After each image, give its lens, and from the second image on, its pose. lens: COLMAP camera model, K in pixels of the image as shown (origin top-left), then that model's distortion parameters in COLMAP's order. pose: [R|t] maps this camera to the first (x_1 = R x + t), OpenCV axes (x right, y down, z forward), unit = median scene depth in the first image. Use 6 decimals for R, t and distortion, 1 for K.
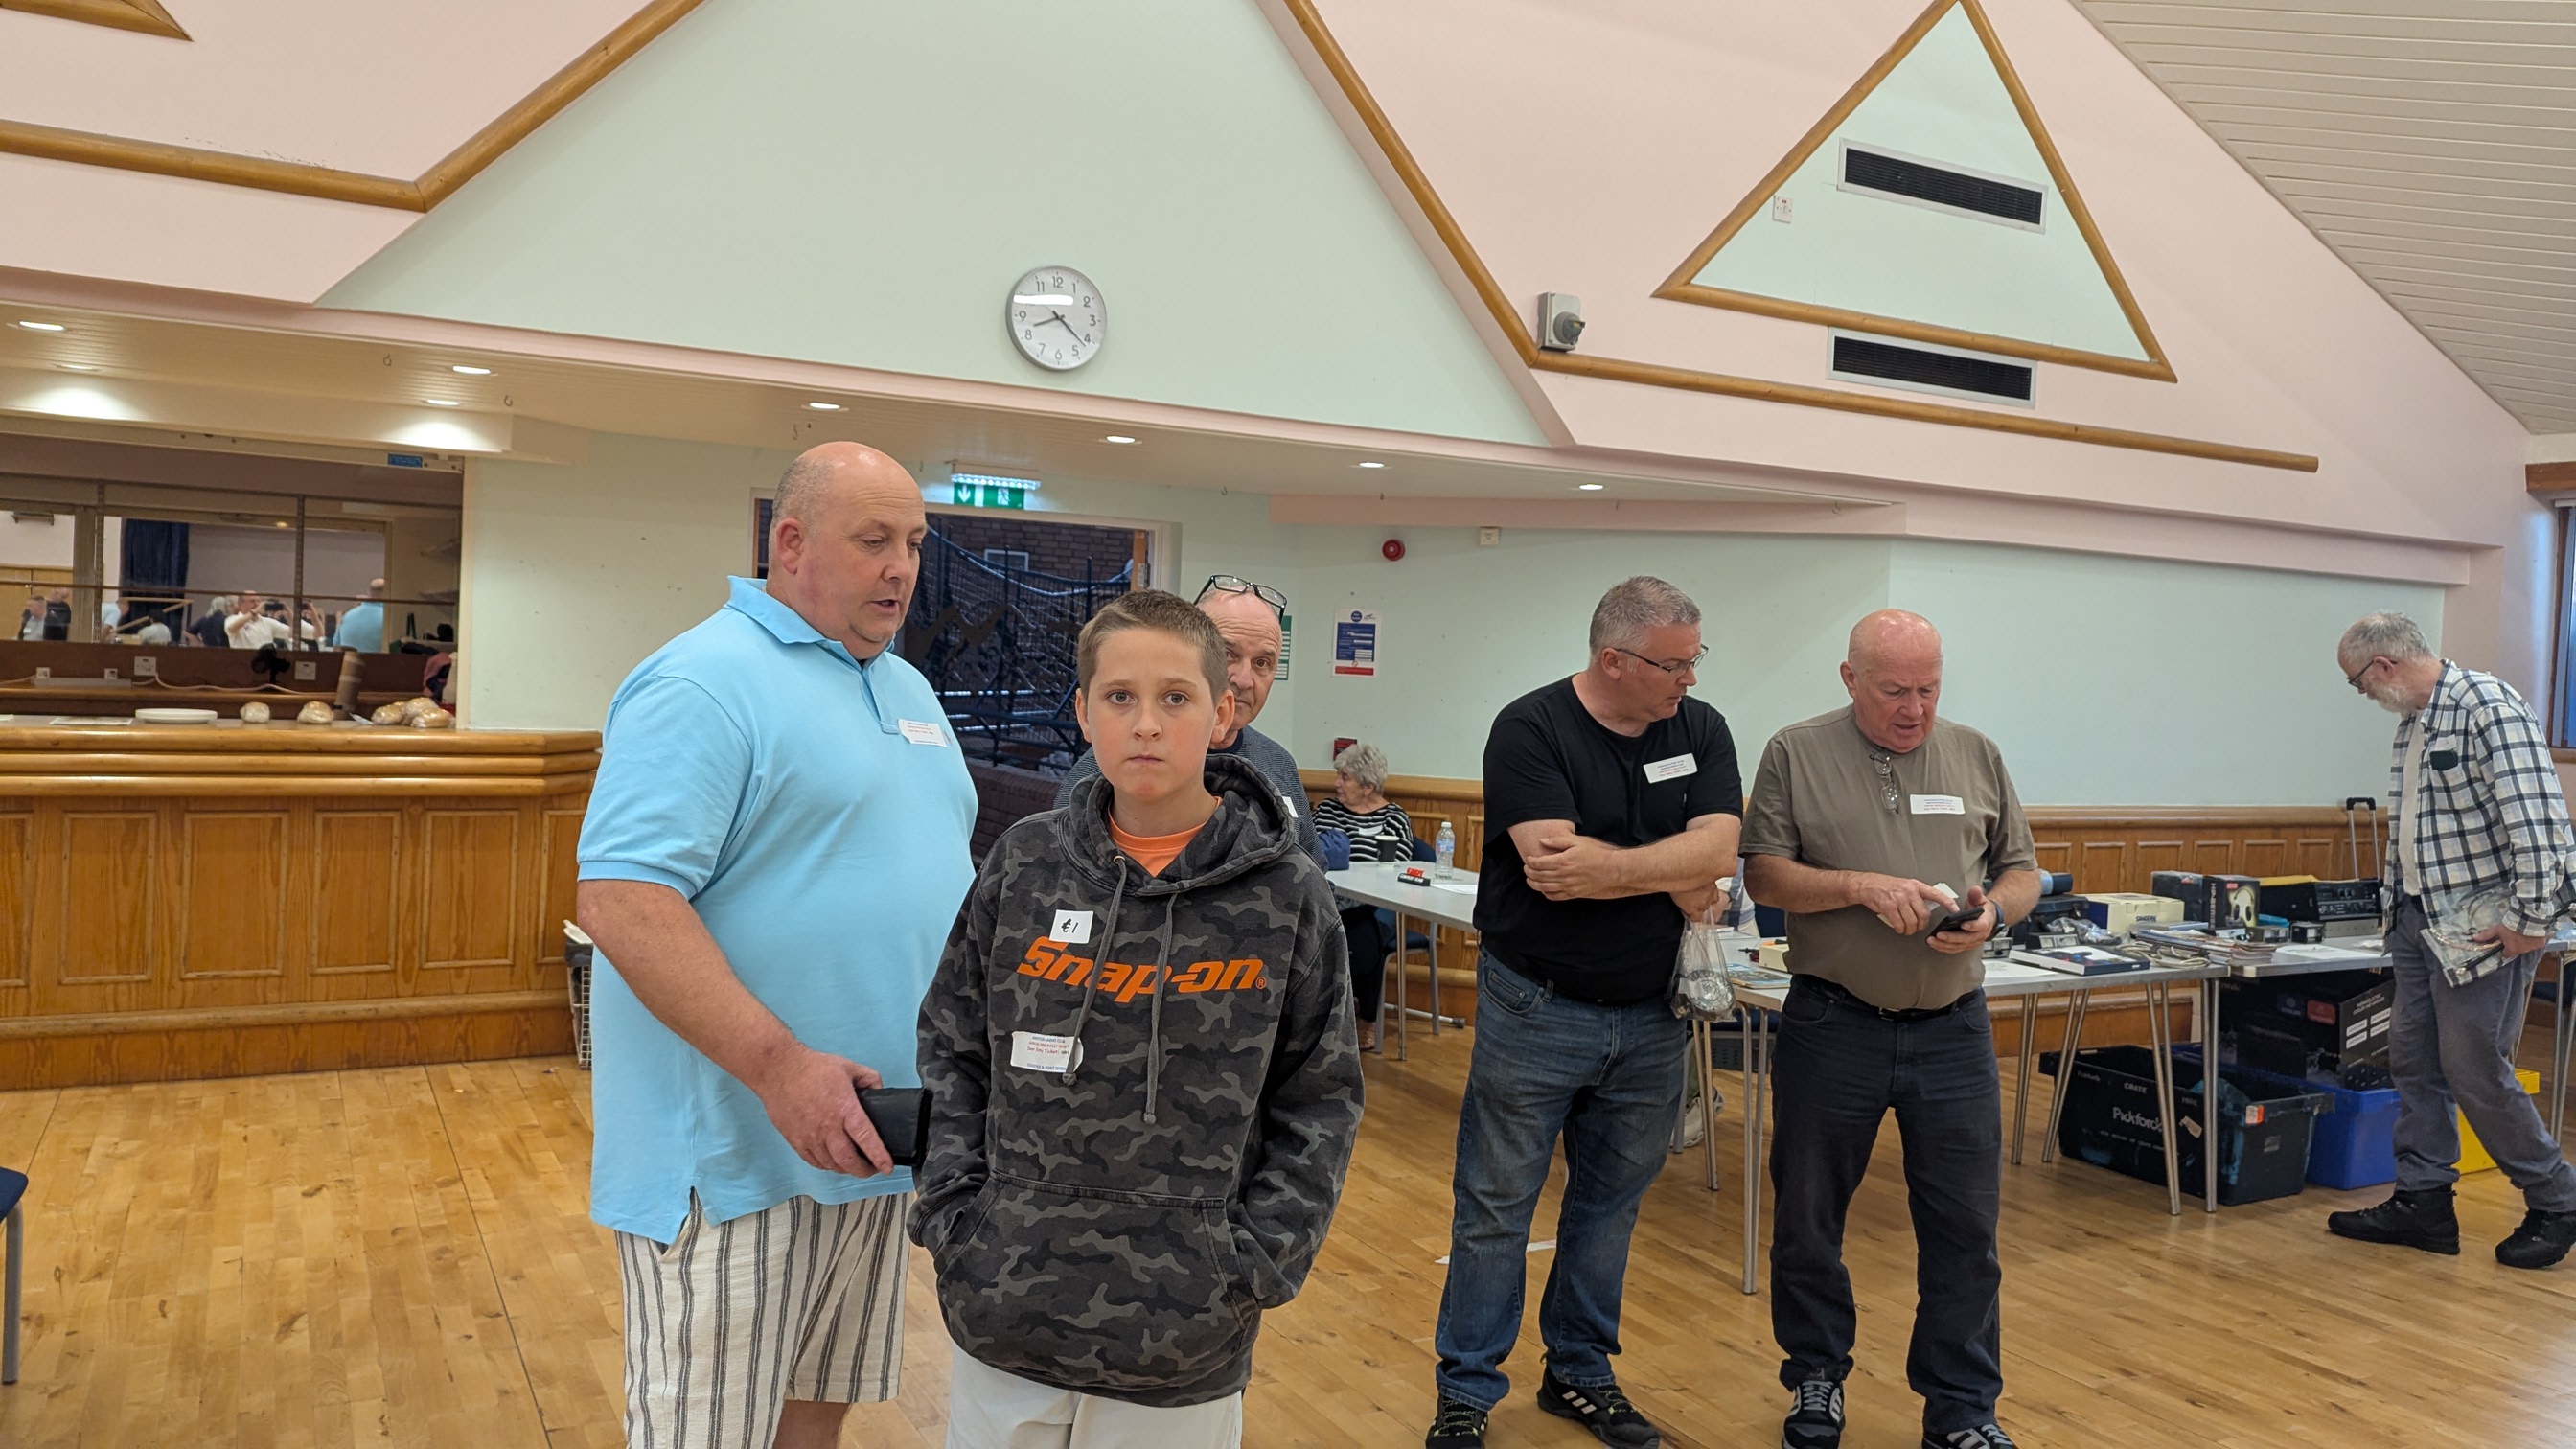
lens RADIAL K [[1832.9, 0, 1224.8], [0, 1832.9, 726.3], [0, 0, 1]] dist [0.058712, -0.000829]
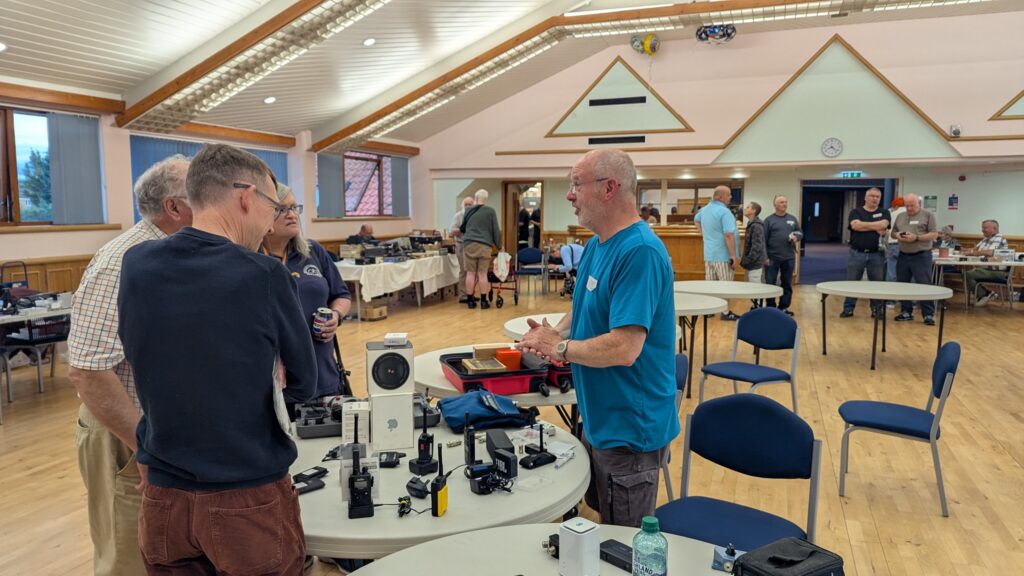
lens RADIAL K [[703.5, 0, 512.0], [0, 703.5, 288.0], [0, 0, 1]] dist [0.002441, -0.002174]
pose [[0.668940, 0.035429, -0.742471, 0.743988], [0.001809, 0.998783, 0.049289, 0.086330], [0.743314, -0.034315, 0.668062, -1.012004]]
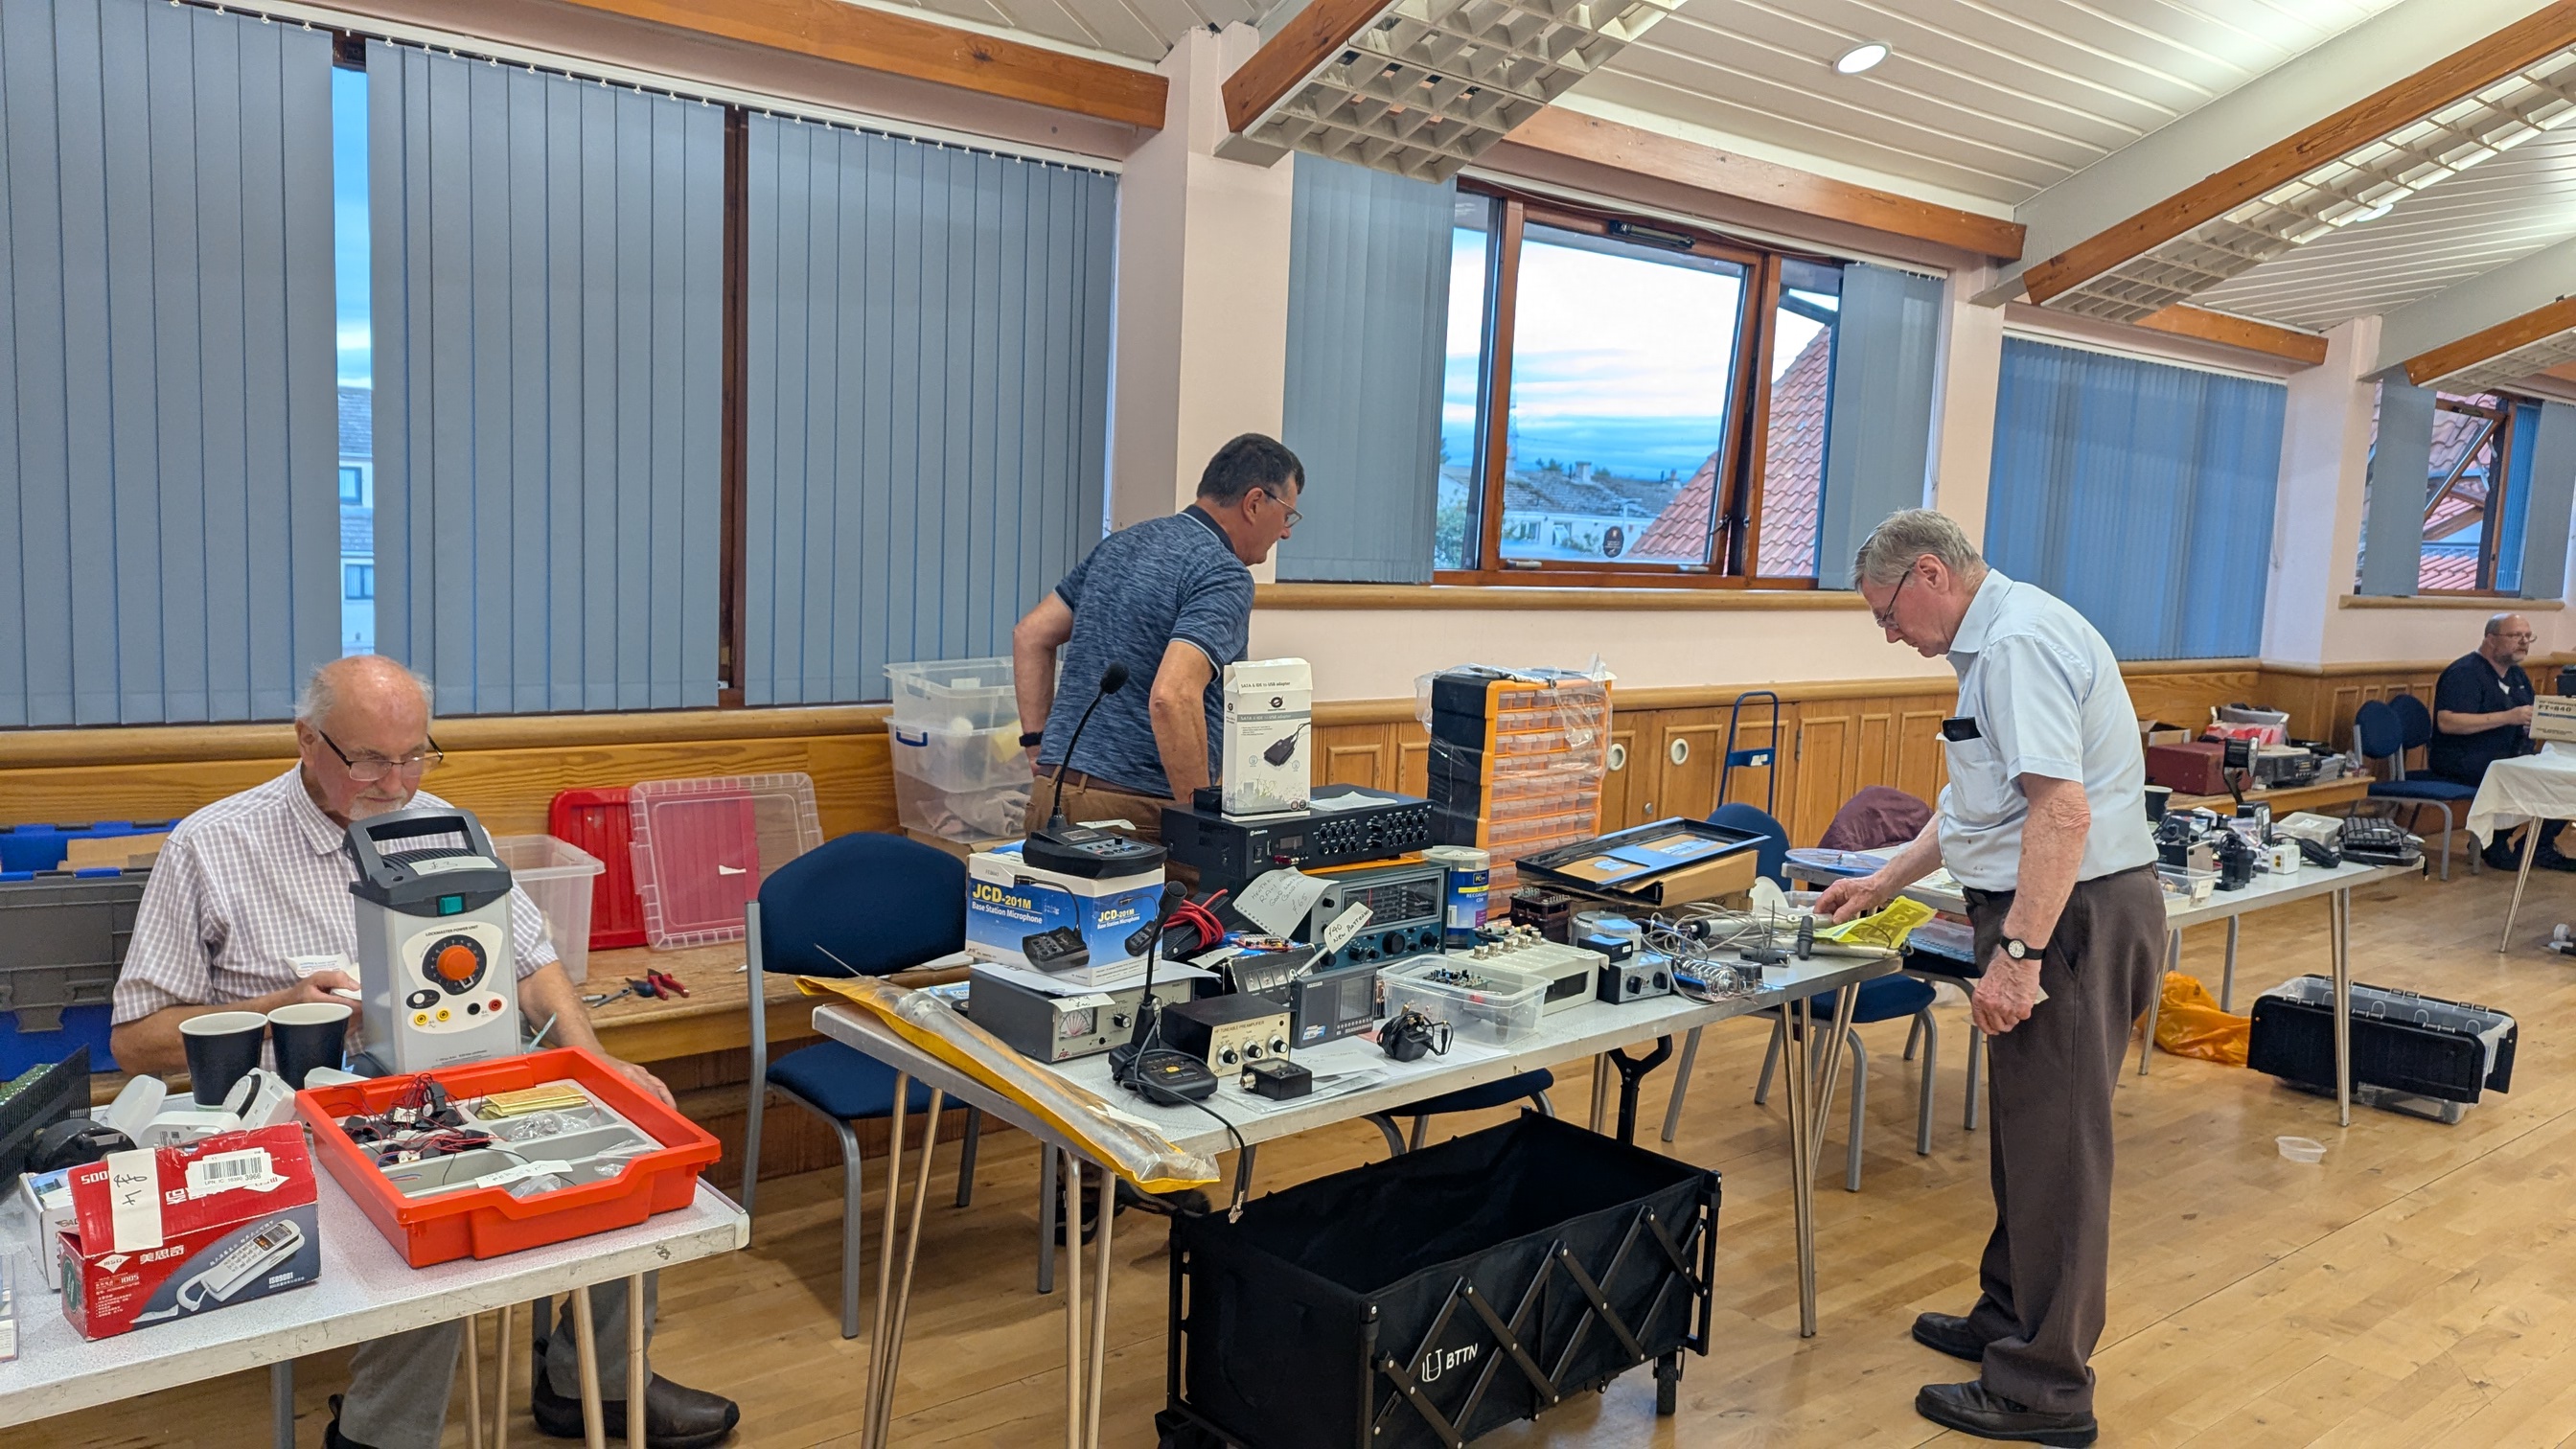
lens RADIAL K [[1769.6, 0, 1288.0], [0, 1769.6, 724.5], [0, 0, 1]] dist [0.002441, -0.002174]
pose [[0.188277, 0.073763, -0.979342, 0.305486], [-0.073490, 0.995438, 0.060847, 0.075975], [0.979363, 0.060516, 0.192839, -1.282853]]
